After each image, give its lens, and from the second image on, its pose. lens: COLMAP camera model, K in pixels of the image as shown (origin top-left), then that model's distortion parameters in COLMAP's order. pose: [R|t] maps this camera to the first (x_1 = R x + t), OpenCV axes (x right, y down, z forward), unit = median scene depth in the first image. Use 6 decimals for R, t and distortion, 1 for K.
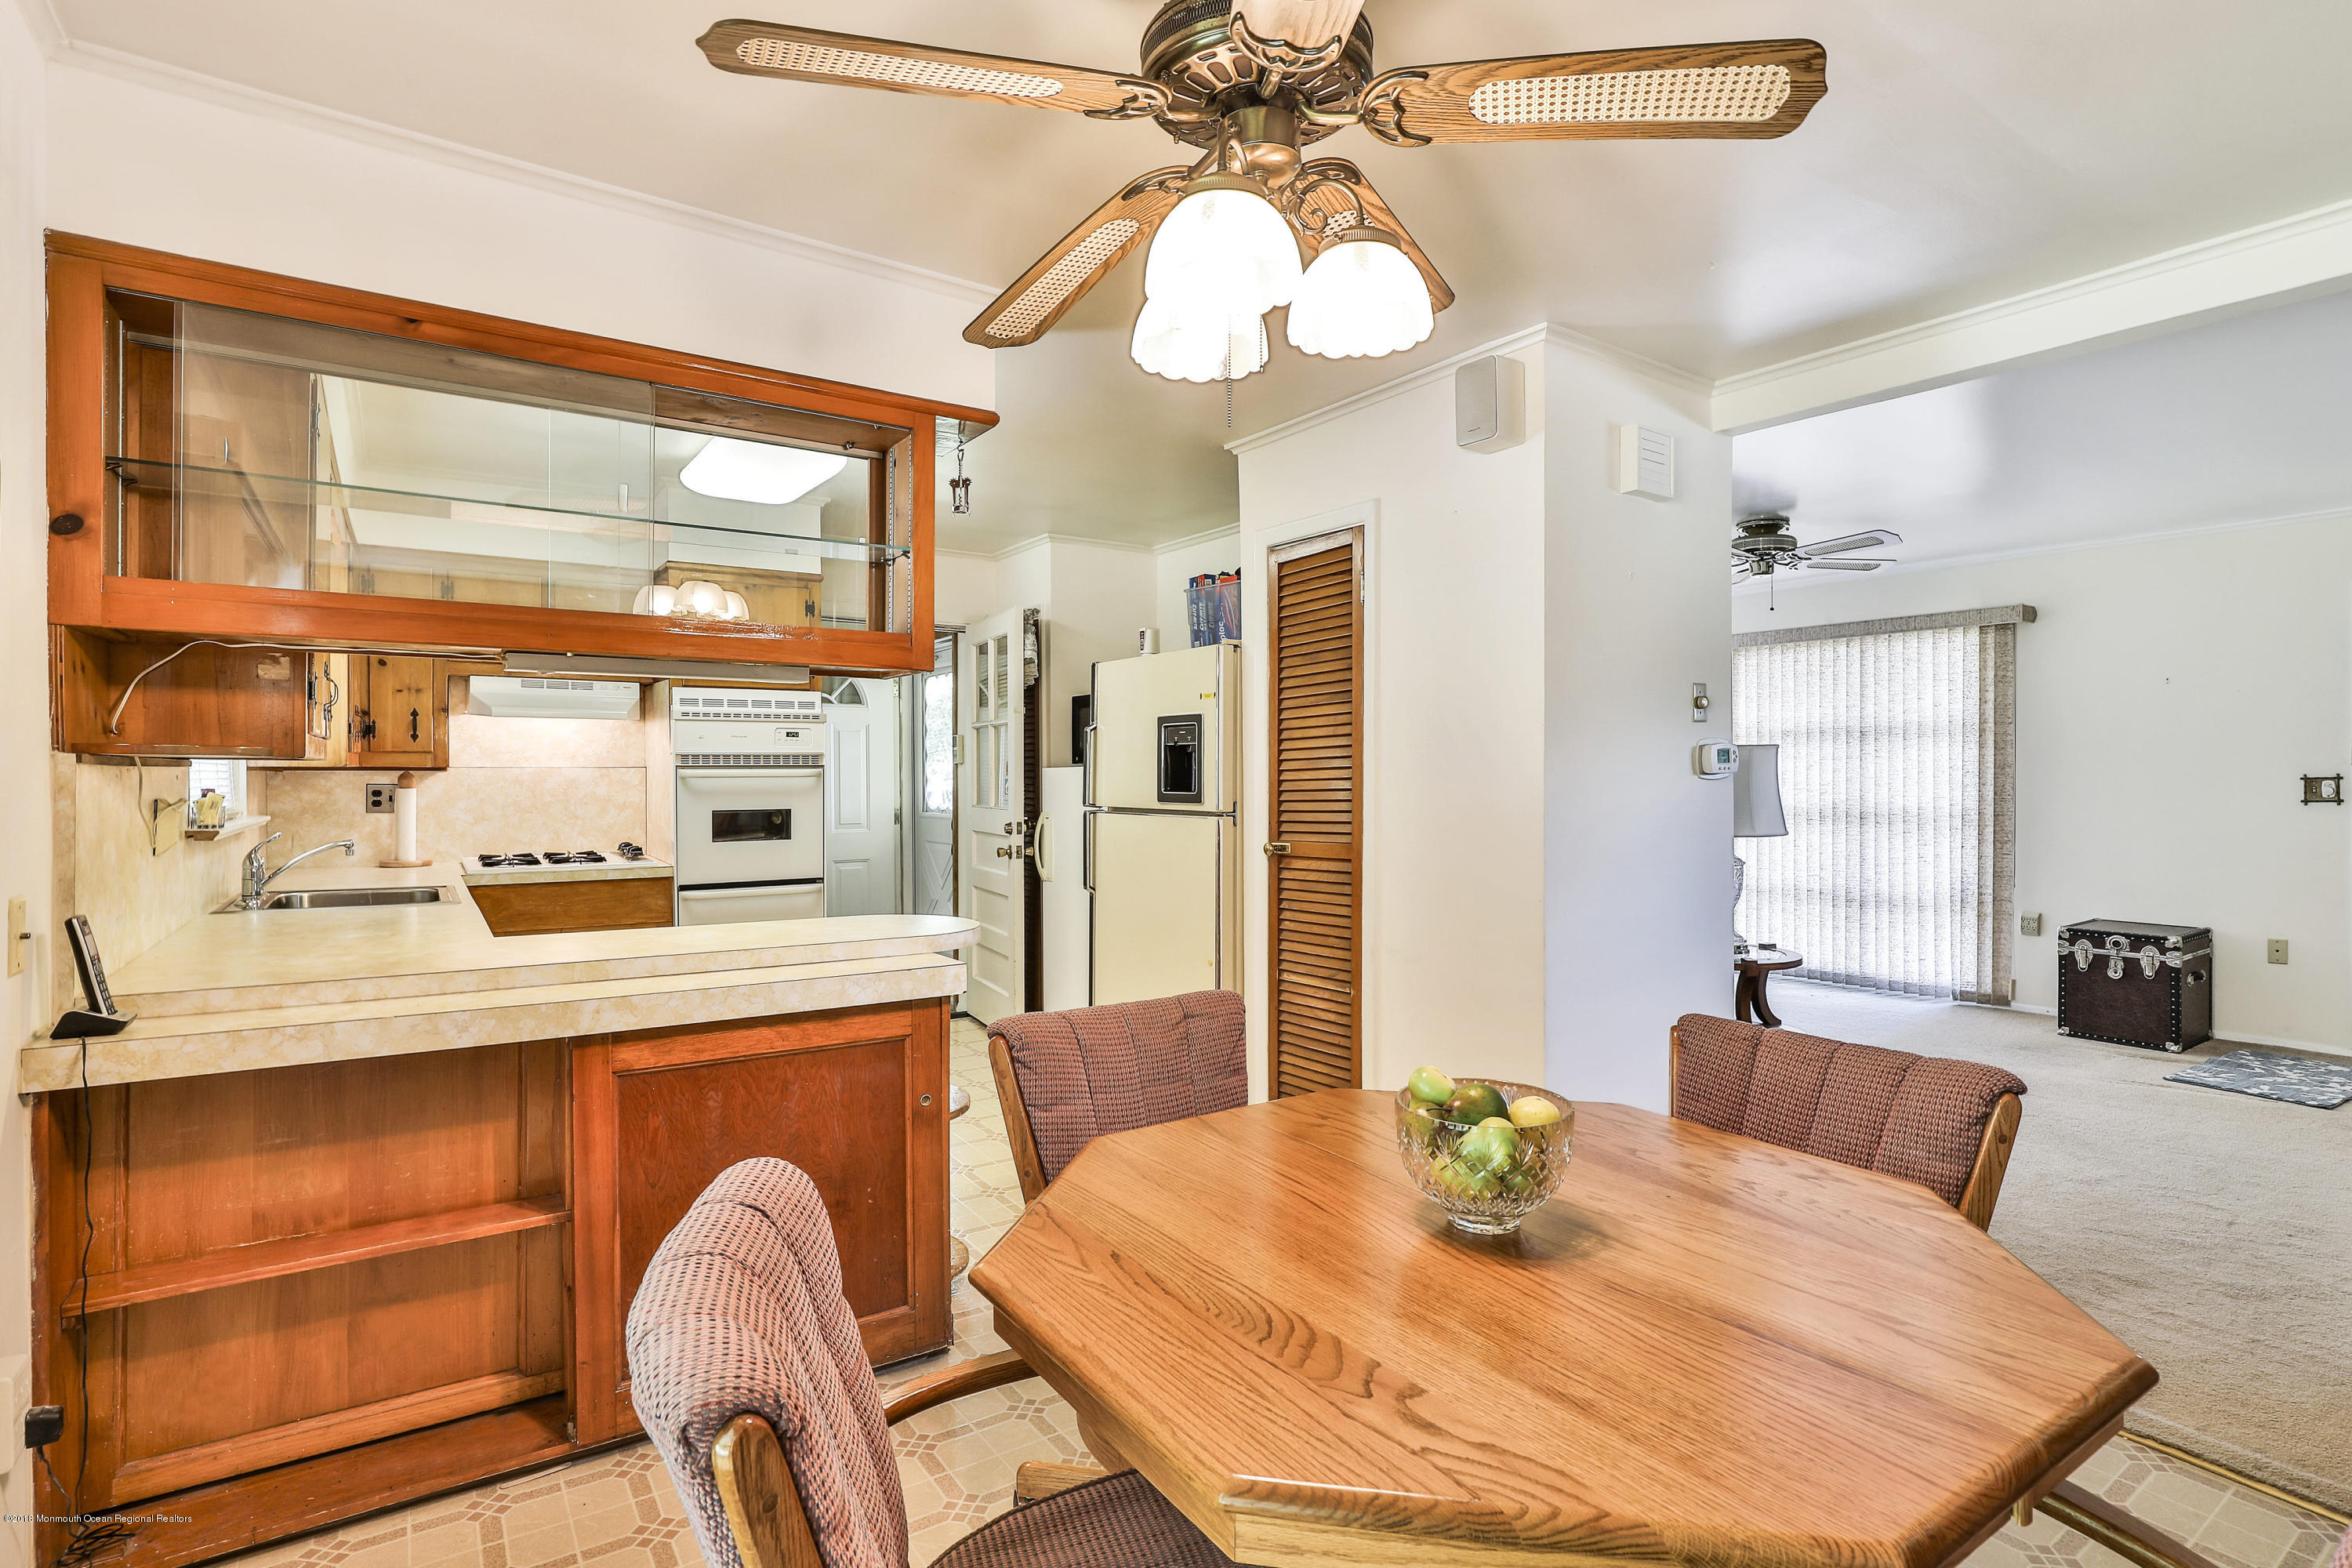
lens RADIAL K [[1145.8, 0, 1195.8], [0, 1145.8, 784.9], [0, 0, 1]] dist [-0.006752, -0.001276]
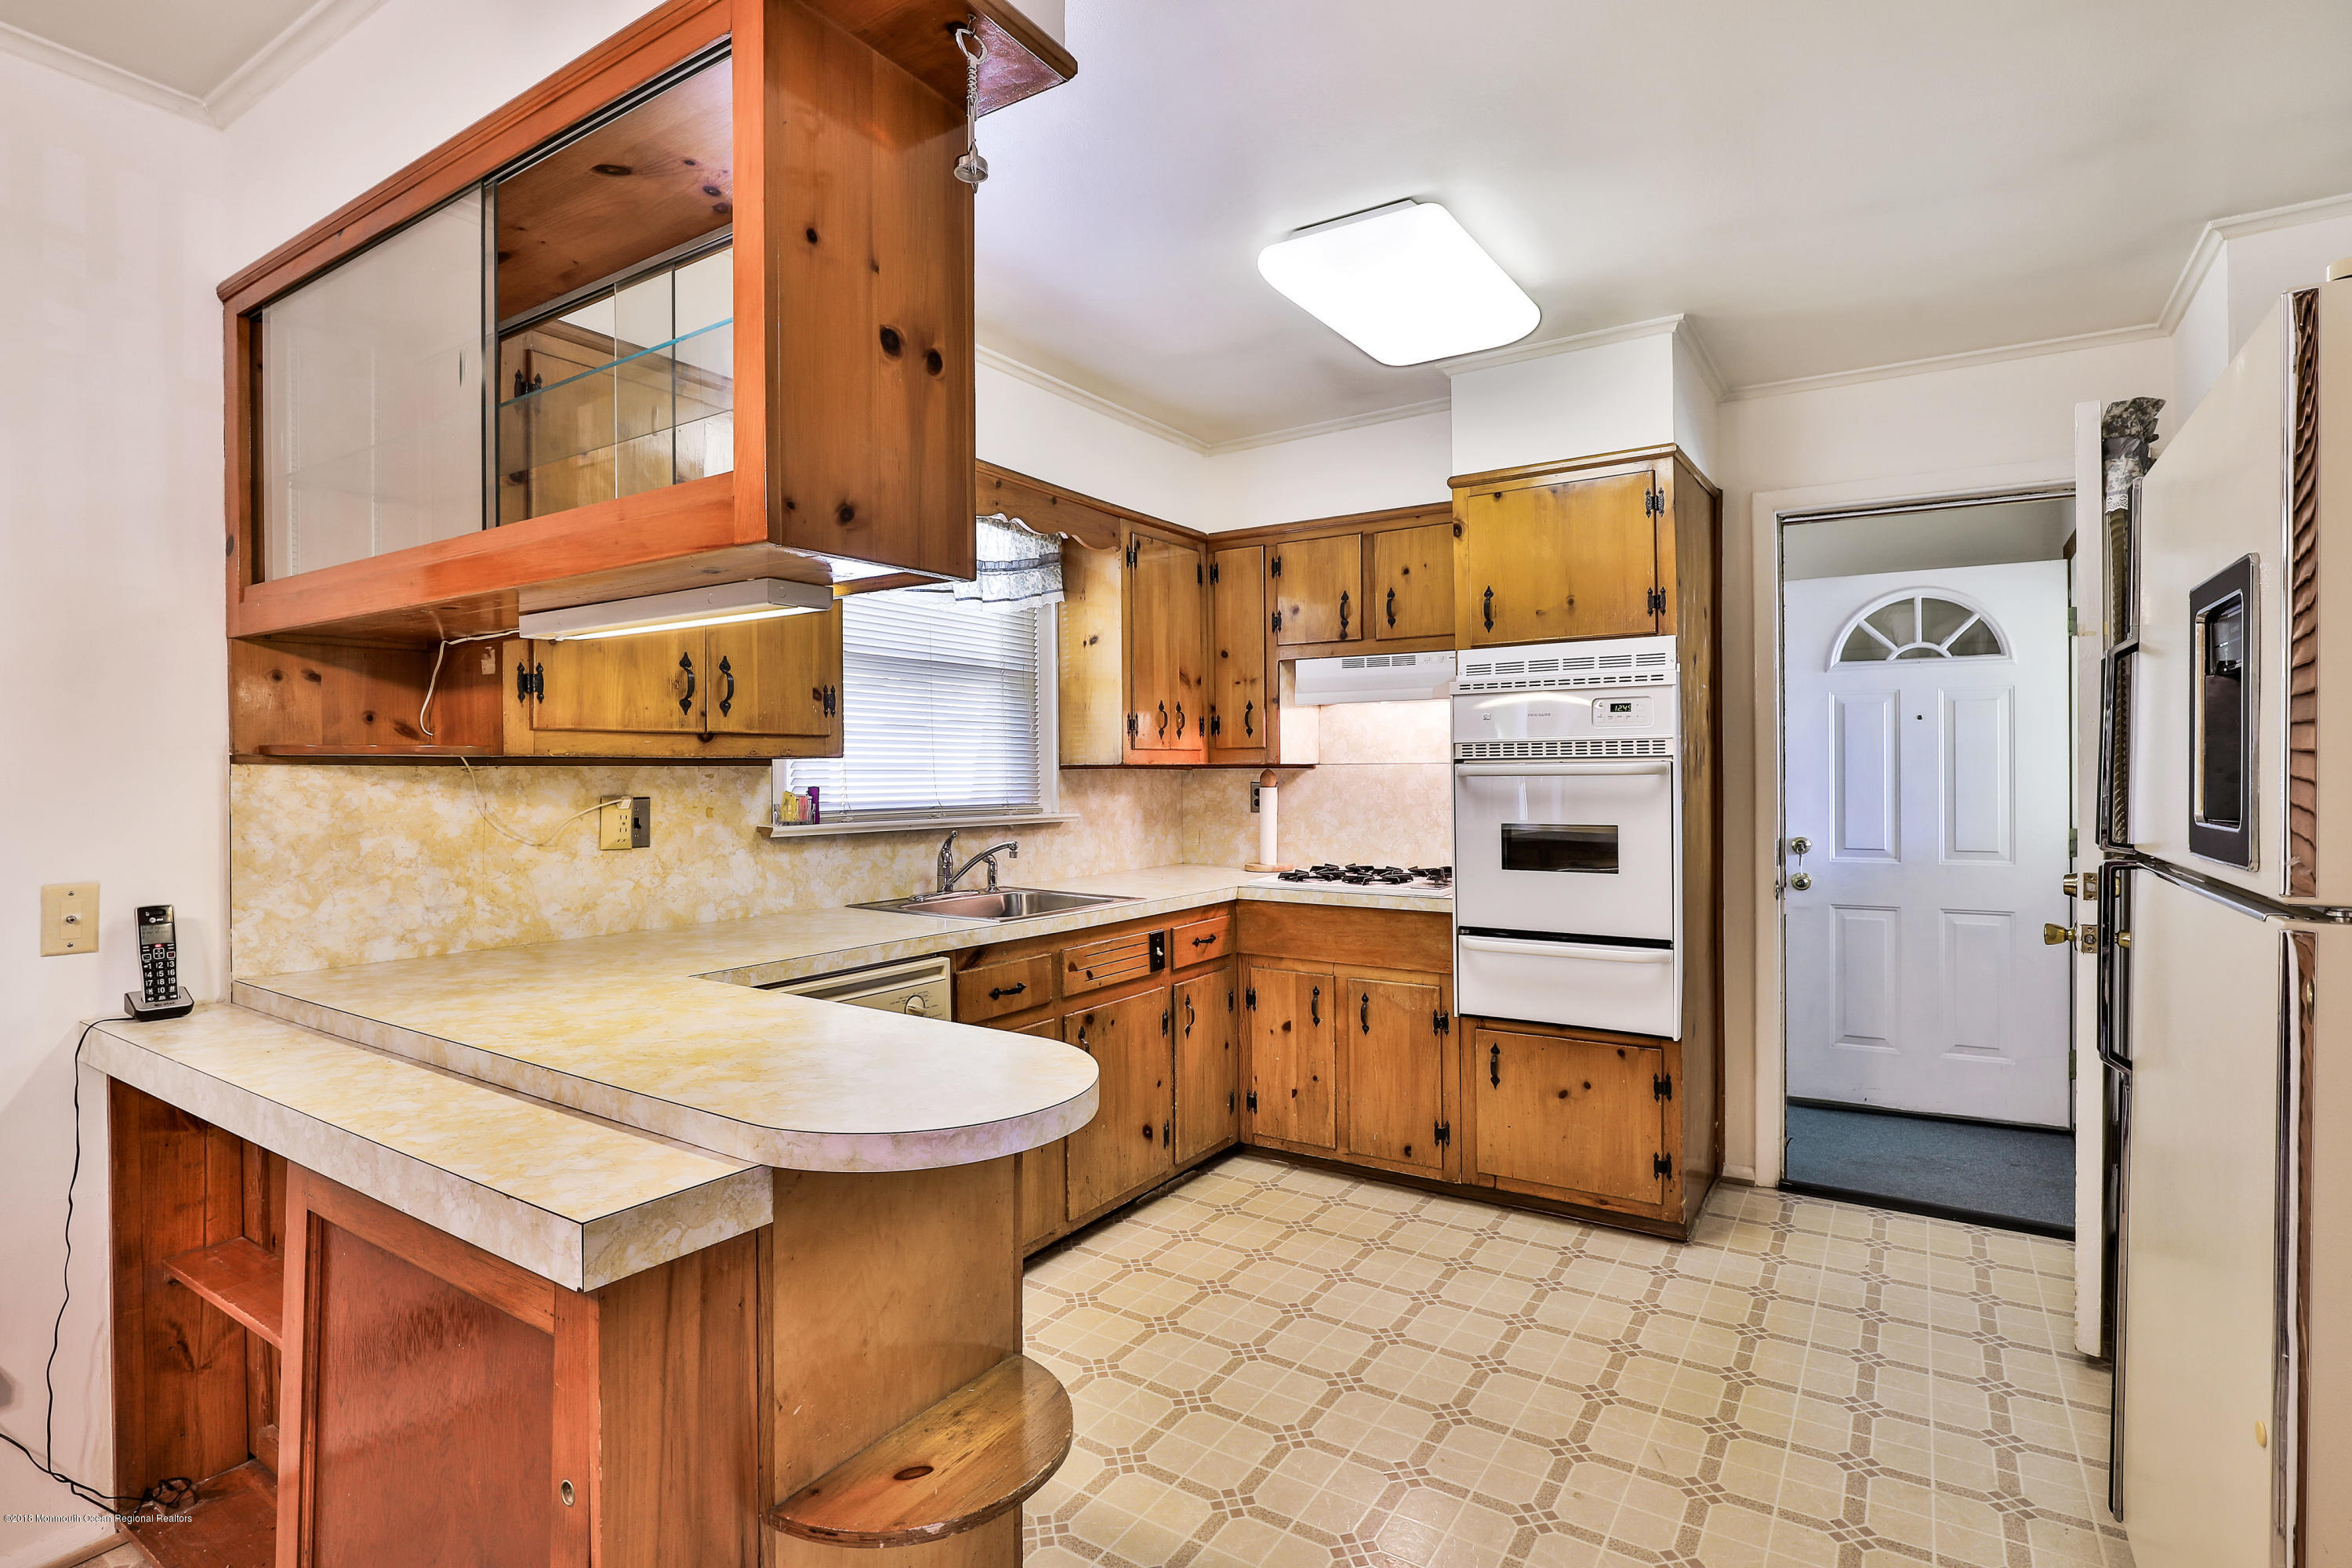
lens RADIAL K [[1145.8, 0, 1180.5], [0, 1145.8, 779.0], [0, 0, 1]] dist [-0.006752, -0.001276]
pose [[0.378002, 0.003158, -0.925799, 0.143290], [-0.006342, 0.999980, 0.000821, -0.003762], [0.925783, 0.005561, 0.378014, 0.559171]]
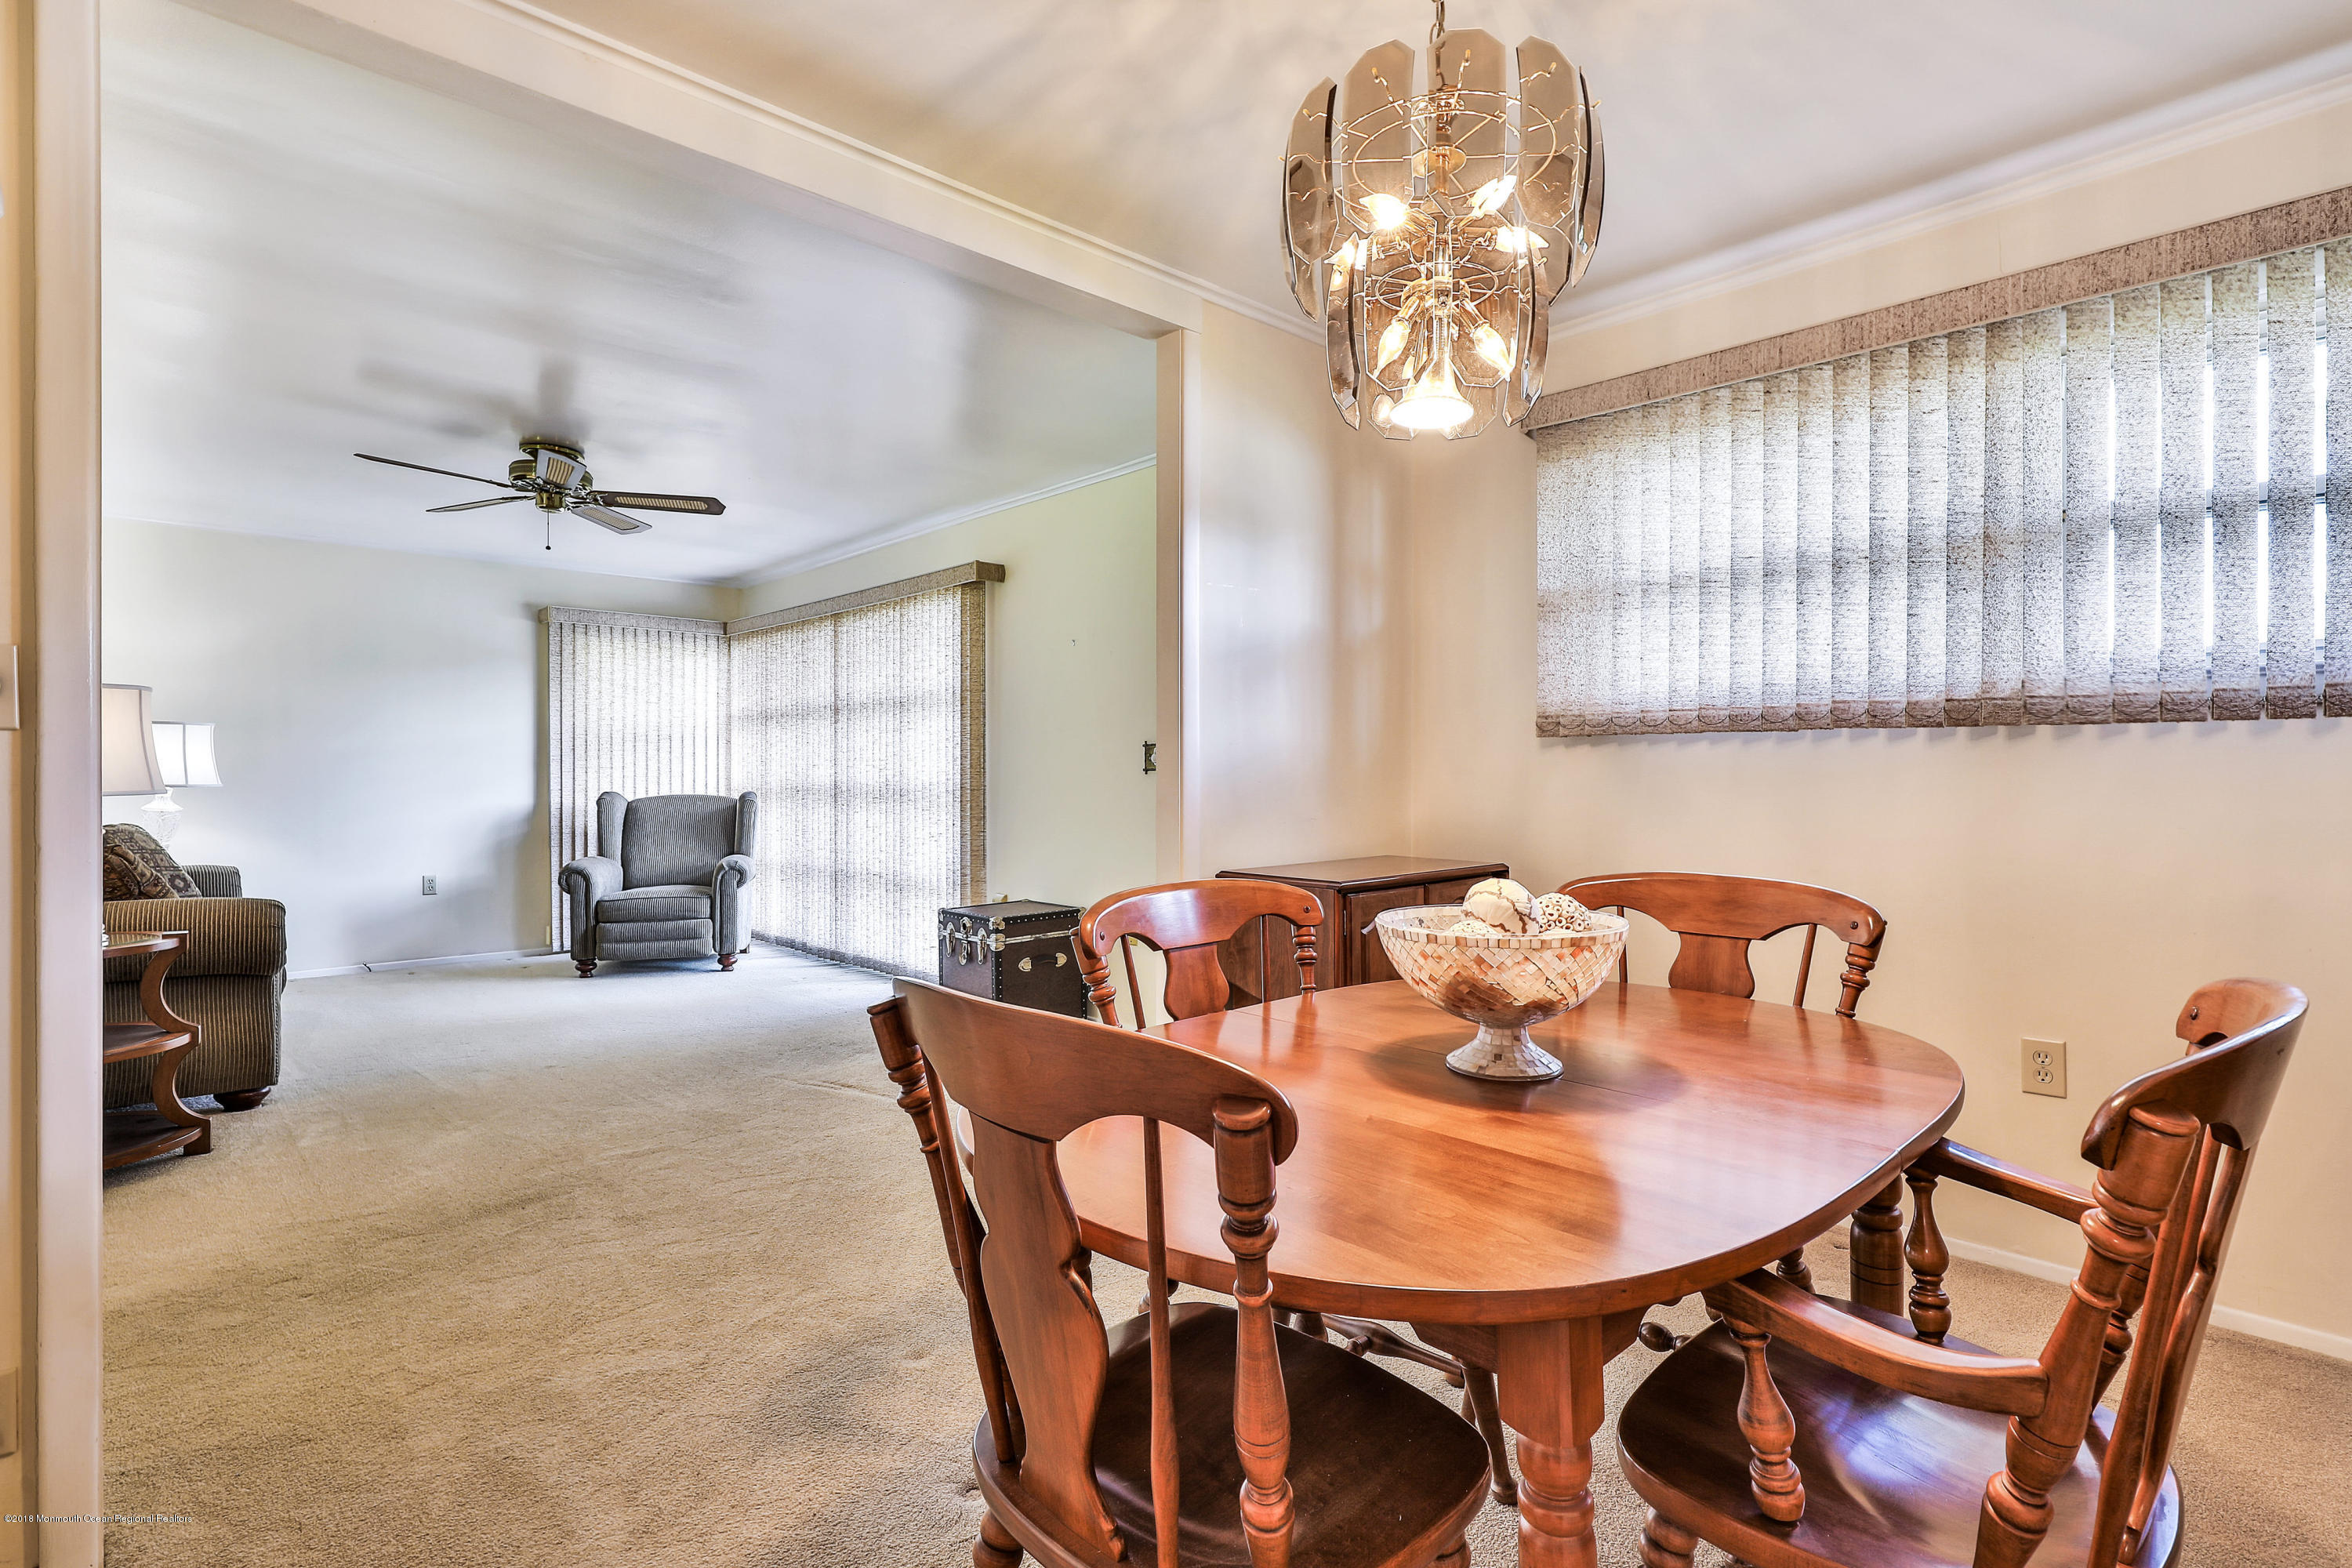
lens RADIAL K [[1145.8, 0, 1206.8], [0, 1145.8, 777.8], [0, 0, 1]] dist [-0.006752, -0.001276]
pose [[0.984934, 0.000720, 0.172929, 0.955163], [0.000342, 0.999981, -0.006108, 0.029772], [-0.172930, 0.006076, 0.984915, 0.071663]]
